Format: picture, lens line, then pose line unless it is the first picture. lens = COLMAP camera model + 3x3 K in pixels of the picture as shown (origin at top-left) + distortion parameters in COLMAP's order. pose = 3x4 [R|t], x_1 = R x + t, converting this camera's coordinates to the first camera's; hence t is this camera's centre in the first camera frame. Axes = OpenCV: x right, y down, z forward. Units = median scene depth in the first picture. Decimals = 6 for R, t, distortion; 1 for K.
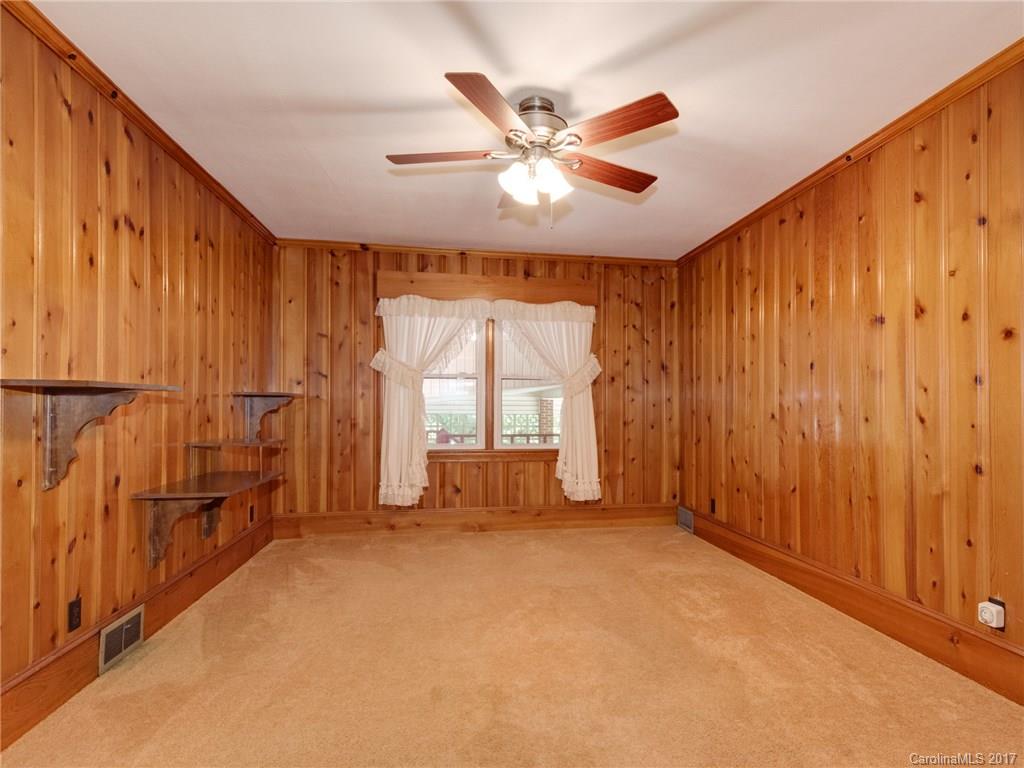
lens RADIAL K [[535.5, 0, 608.1], [0, 535.5, 393.0], [0, 0, 1]] dist [0.000788, -0.001091]
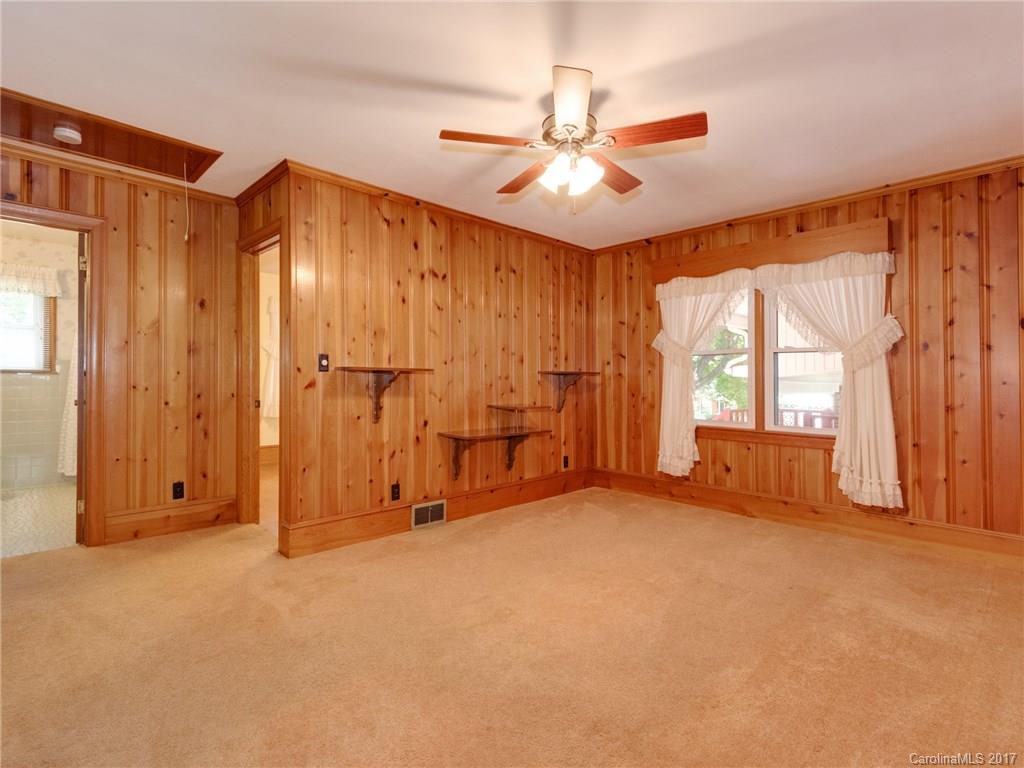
lens RADIAL K [[532.8, 0, 509.2], [0, 532.8, 373.5], [0, 0, 1]] dist [0.000731, -0.000982]
pose [[0.527906, -0.010377, -0.849239, 0.346945], [0.013738, 0.999899, -0.003678, 0.006152], [0.849192, -0.009725, 0.527995, 0.157655]]
